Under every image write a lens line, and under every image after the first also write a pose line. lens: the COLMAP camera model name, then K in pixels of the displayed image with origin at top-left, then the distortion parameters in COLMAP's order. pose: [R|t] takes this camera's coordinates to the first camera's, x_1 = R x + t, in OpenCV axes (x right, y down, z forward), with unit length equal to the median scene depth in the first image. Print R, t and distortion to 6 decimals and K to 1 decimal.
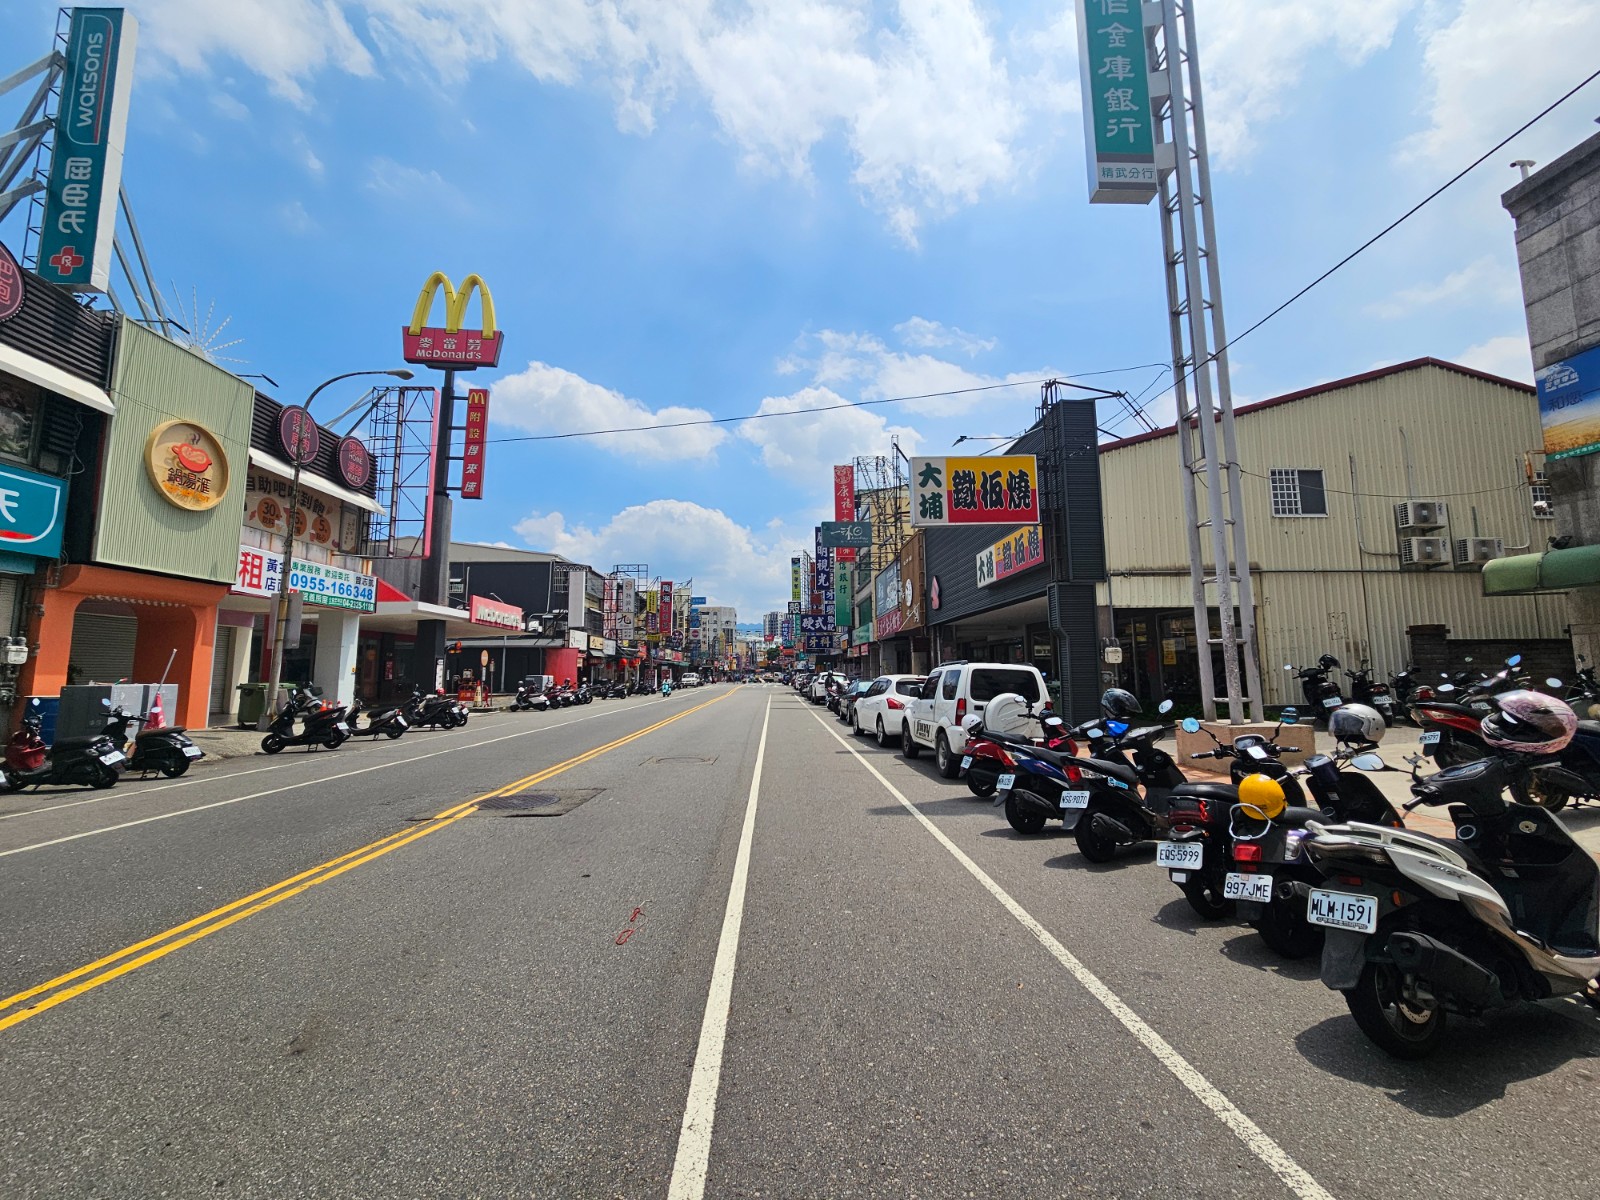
lens RADIAL K [[657.9, 0, 811.7], [0, 657.9, 595.2], [0, 0, 1]] dist [0.000050, 0.000028]
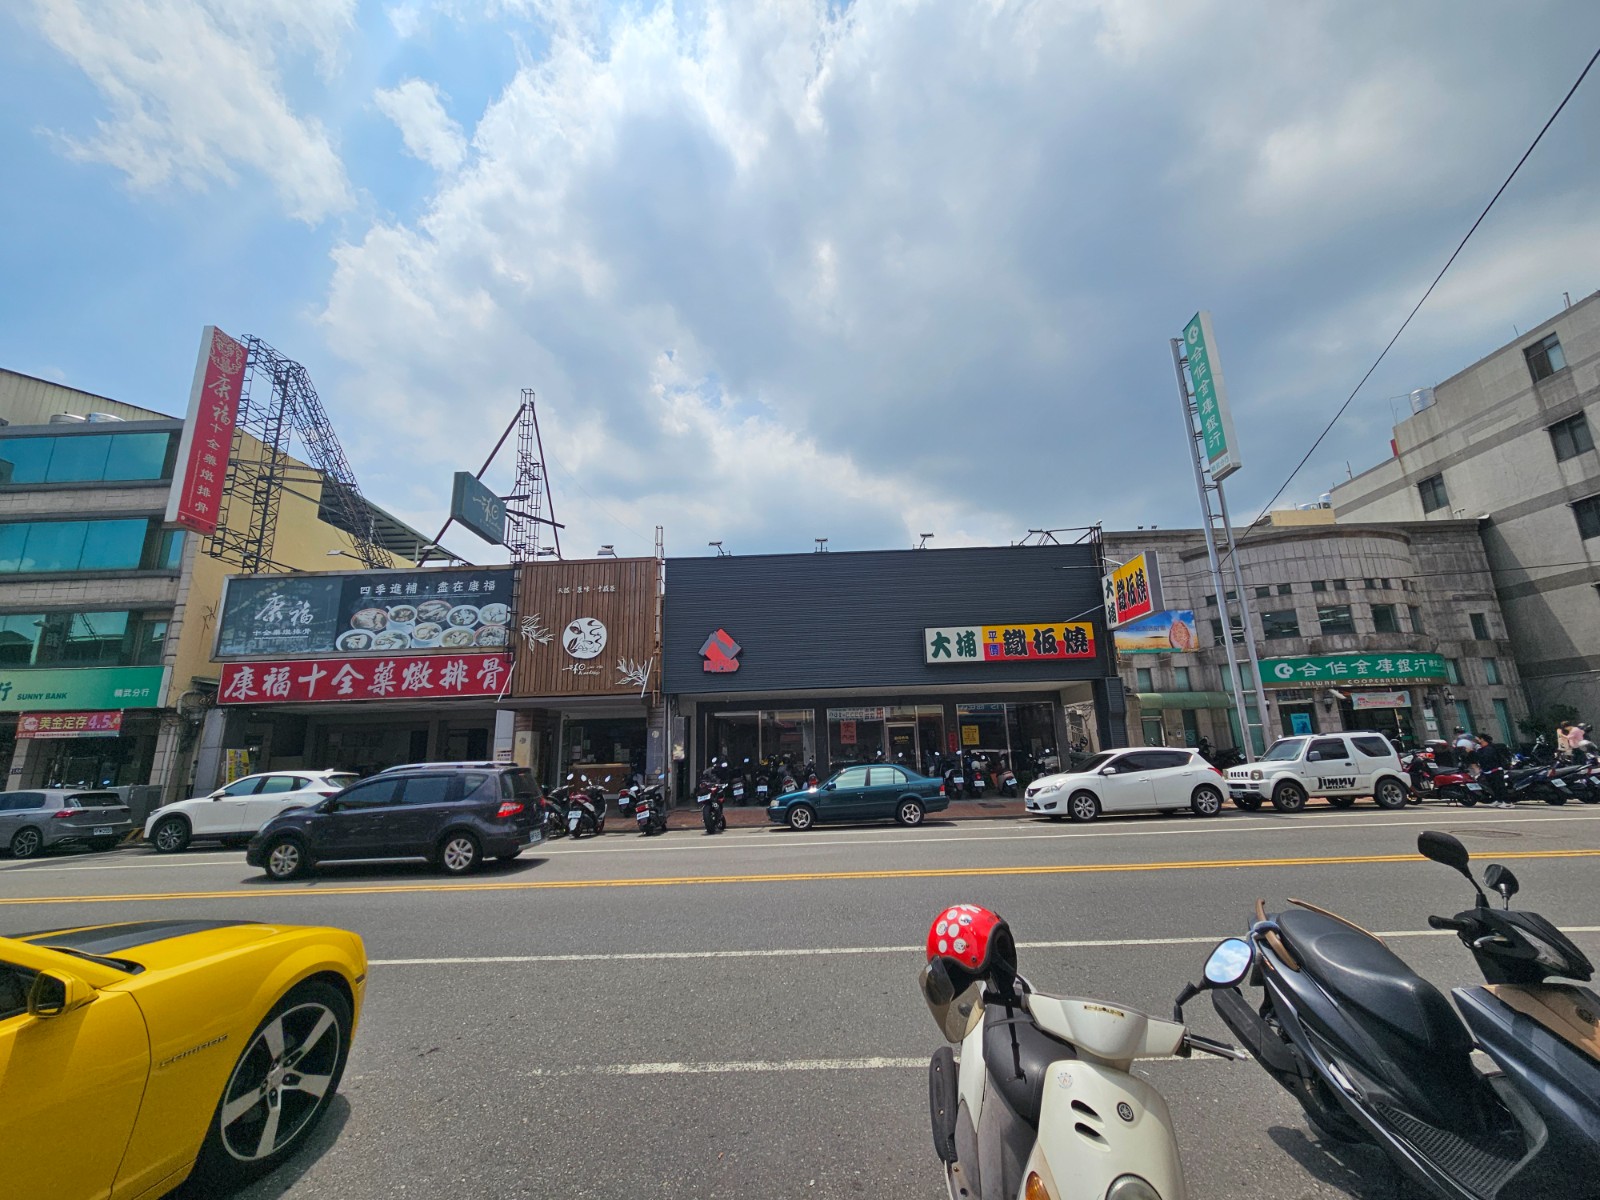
lens RADIAL K [[651.5, 0, 814.3], [0, 651.5, 599.8], [0, 0, 1]] dist [-0.000245, 0.000090]
pose [[0.077096, 0.232307, 0.969582, -0.972179], [-0.085443, 0.970438, -0.225718, 0.177637], [-0.993356, -0.065442, 0.094666, 1.477708]]
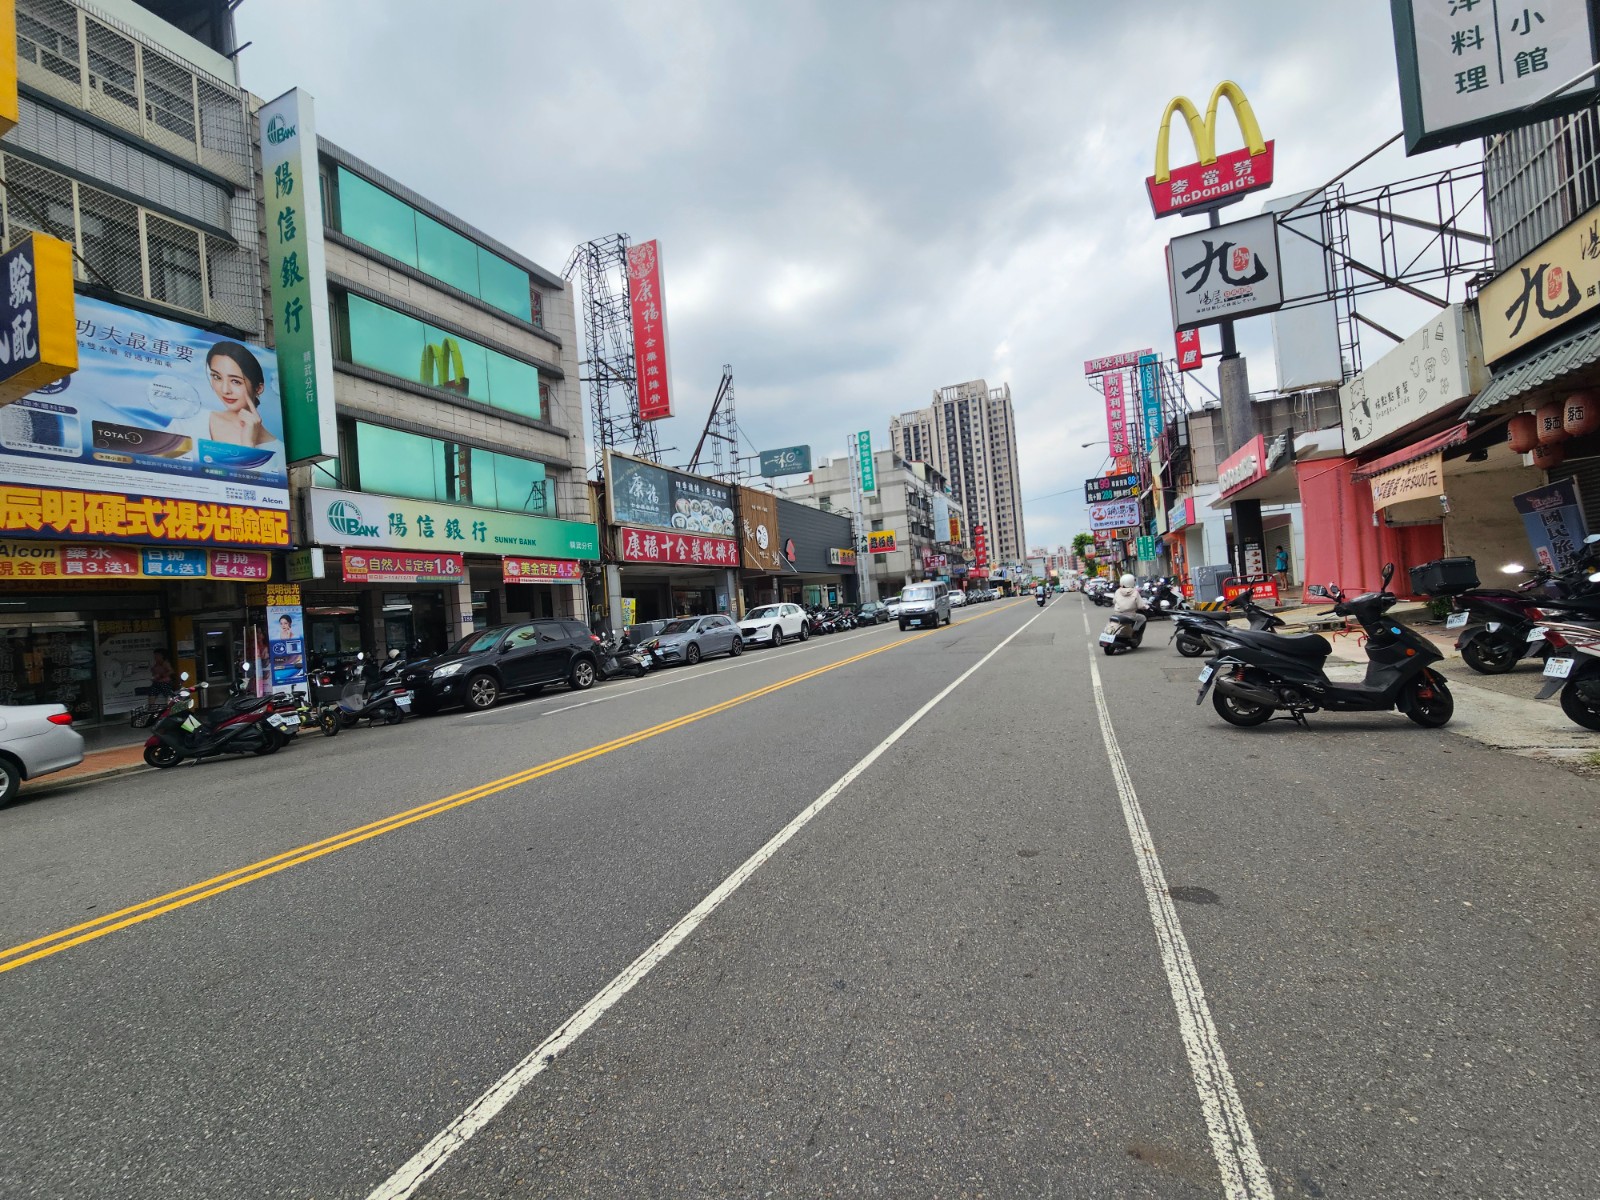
lens RADIAL K [[642.0, 0, 796.5], [0, 642.0, 602.4], [0, 0, 1]] dist [-0.000141, 0.000058]
pose [[-0.888003, 0.085447, 0.451829, -0.822359], [0.037408, 0.992751, -0.114223, 0.492333], [-0.458314, -0.084529, -0.884762, 4.025806]]
